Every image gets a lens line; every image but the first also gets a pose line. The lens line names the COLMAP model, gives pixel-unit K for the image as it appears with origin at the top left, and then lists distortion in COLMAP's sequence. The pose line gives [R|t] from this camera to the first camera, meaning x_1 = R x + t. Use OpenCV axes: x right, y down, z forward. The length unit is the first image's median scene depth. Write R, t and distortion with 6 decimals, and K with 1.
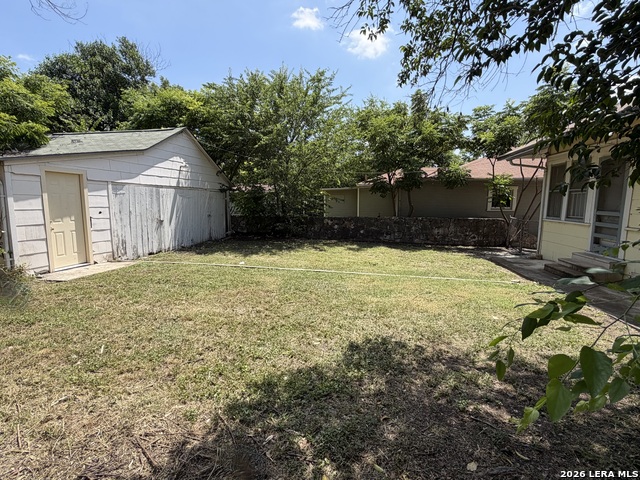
lens RADIAL K [[311.6, 0, 316.8], [0, 311.6, 240.1], [0, 0, 1]] dist [0.002030, -0.000705]
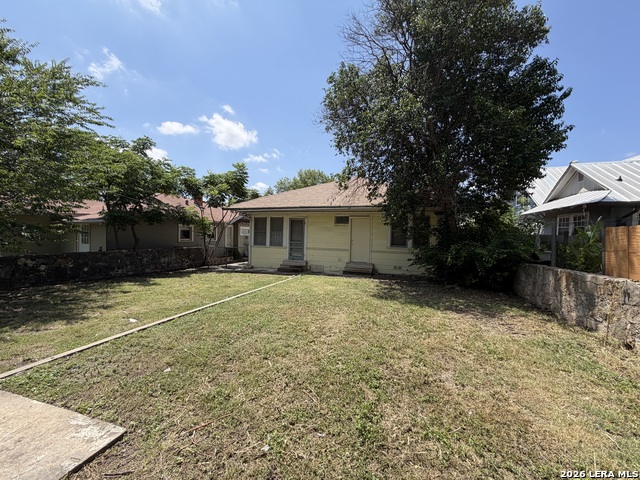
lens RADIAL K [[256.0, 0, 319.2], [0, 256.0, 237.9], [0, 0, 1]] dist [0.000794, 0.000077]
pose [[0.058634, 0.000457, 0.998279, -1.319986], [0.102339, 0.994729, -0.006466, -0.111901], [-0.993020, 0.102542, 0.058278, 0.882157]]
